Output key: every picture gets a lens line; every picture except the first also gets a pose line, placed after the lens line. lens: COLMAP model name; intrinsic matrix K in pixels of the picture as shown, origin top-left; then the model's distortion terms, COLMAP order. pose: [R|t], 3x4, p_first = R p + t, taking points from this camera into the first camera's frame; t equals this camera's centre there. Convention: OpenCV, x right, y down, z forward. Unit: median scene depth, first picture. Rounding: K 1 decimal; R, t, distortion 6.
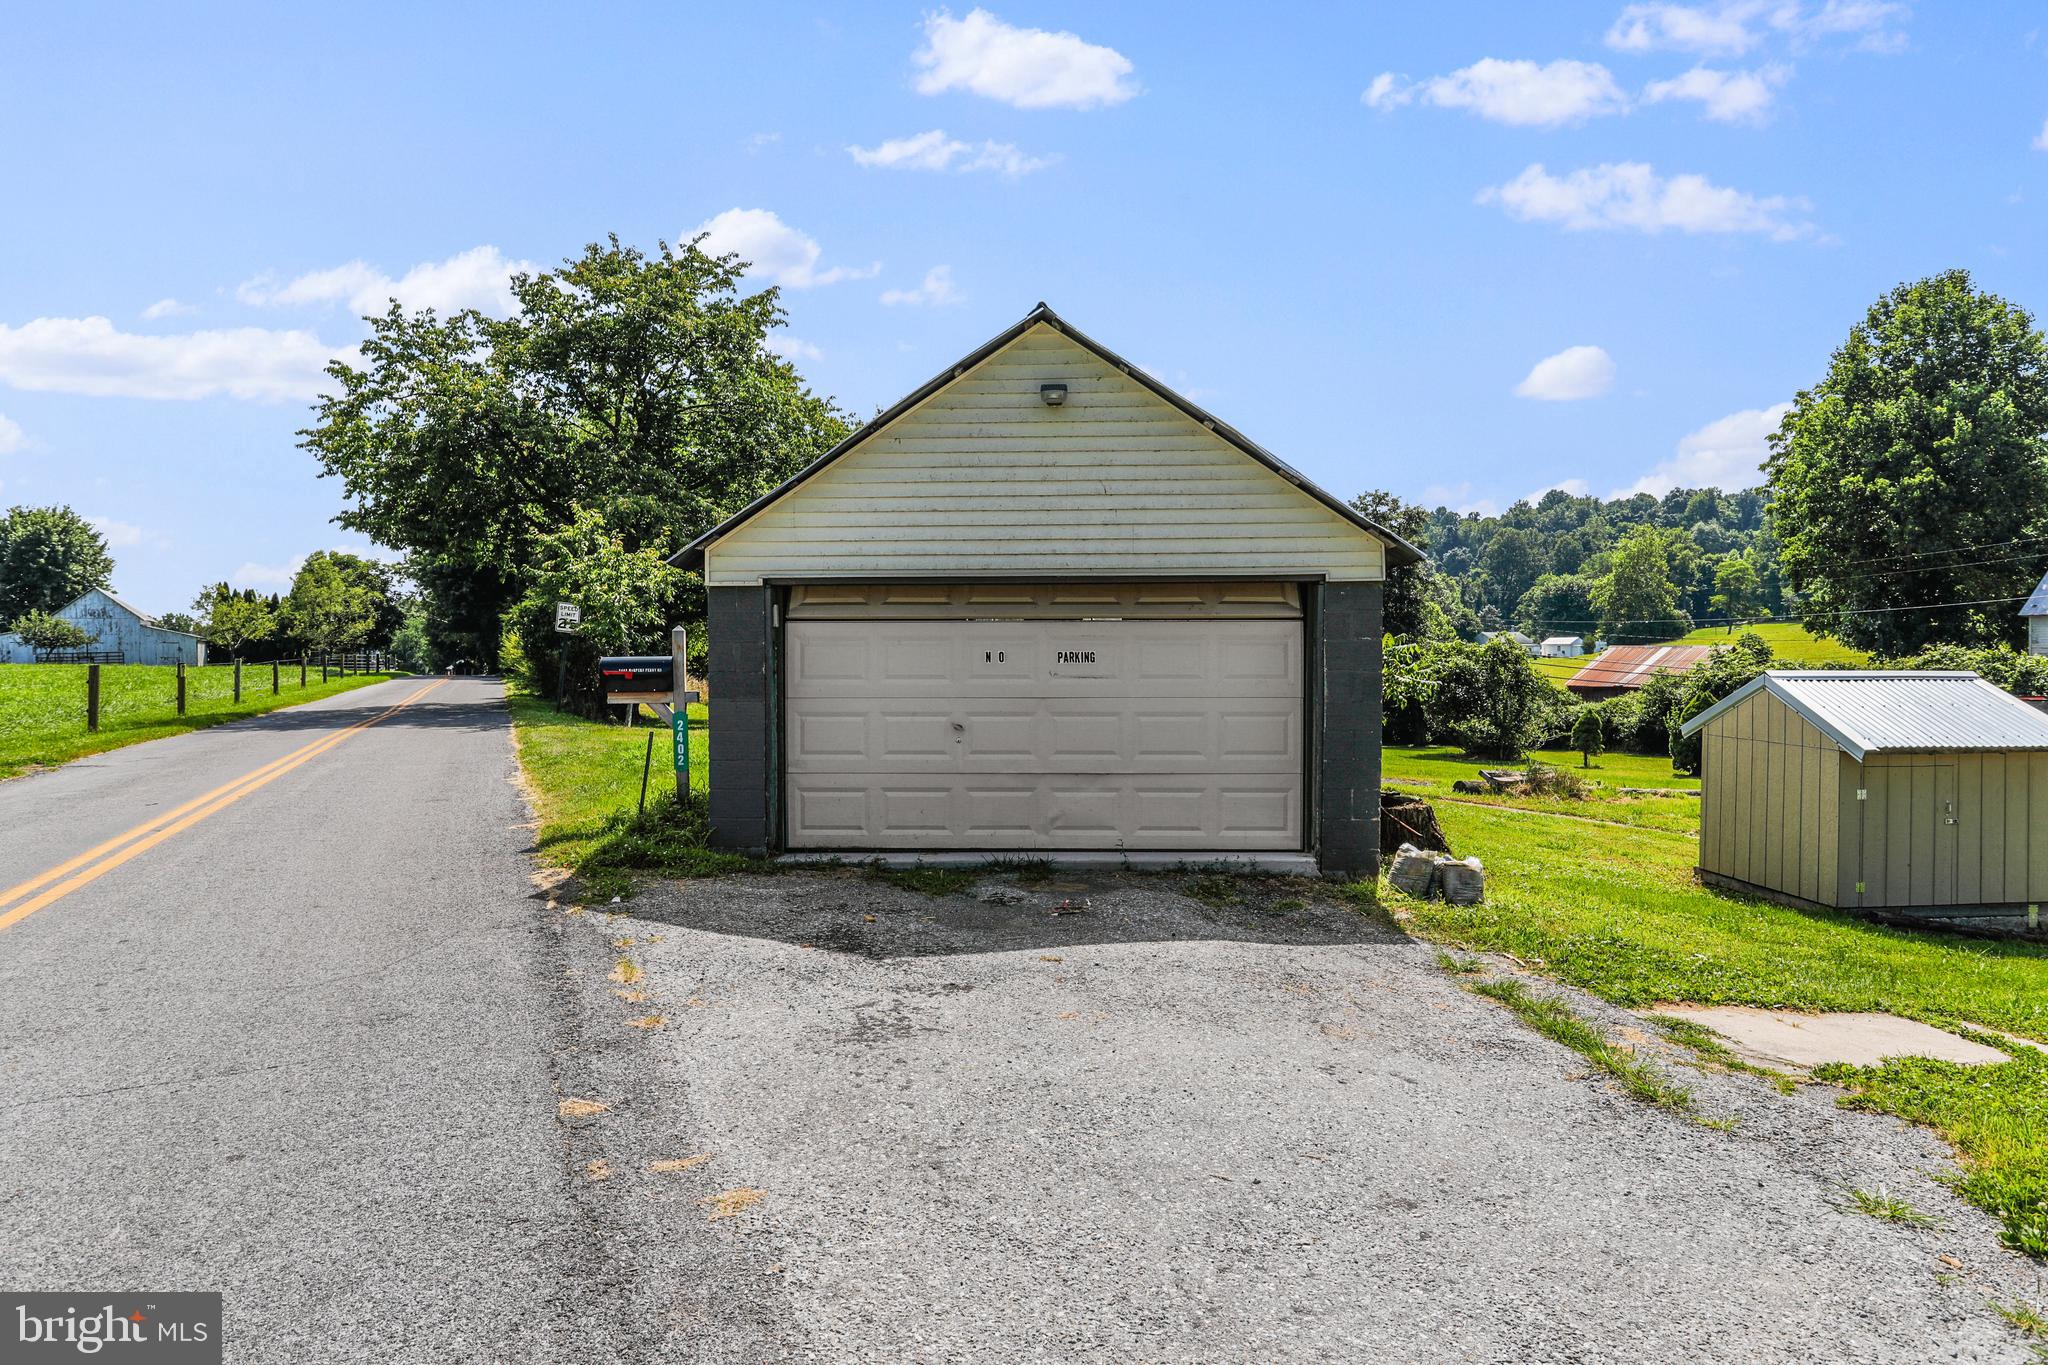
lens RADIAL K [[1349.0, 0, 1026.6], [0, 1349.0, 680.7], [0, 0, 1]] dist [-0.034750, 0.017228]
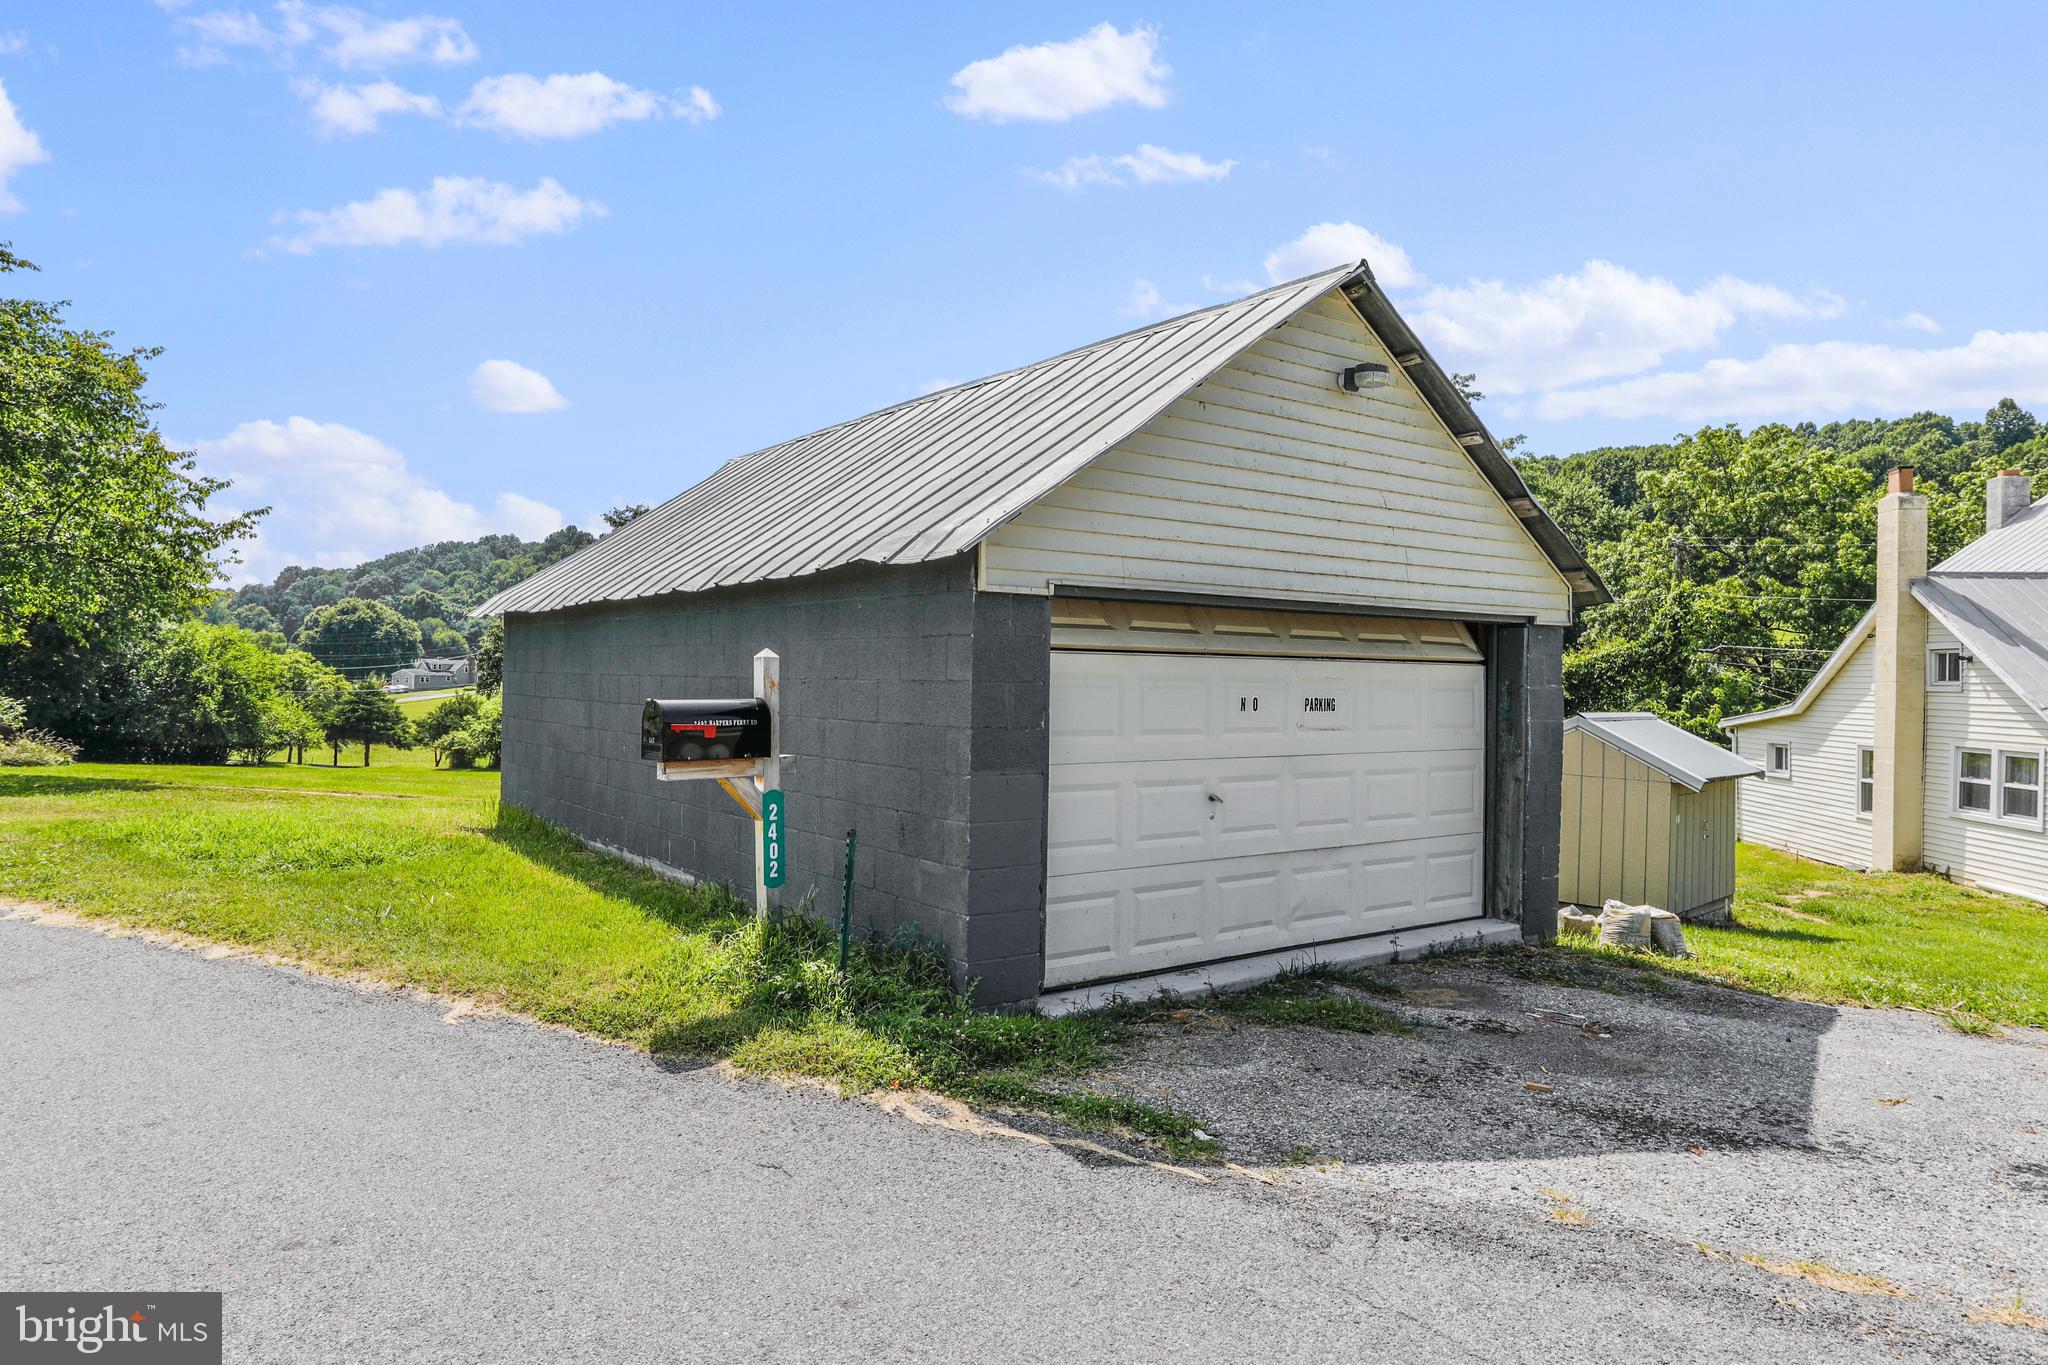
lens RADIAL K [[1349.0, 0, 949.9], [0, 1349.0, 664.2], [0, 0, 1]] dist [-0.034750, 0.017228]
pose [[0.763171, 0.018247, 0.645939, -0.648423], [-0.009048, 0.999805, -0.017554, -0.025289], [-0.646134, 0.007552, 0.763187, 0.529430]]
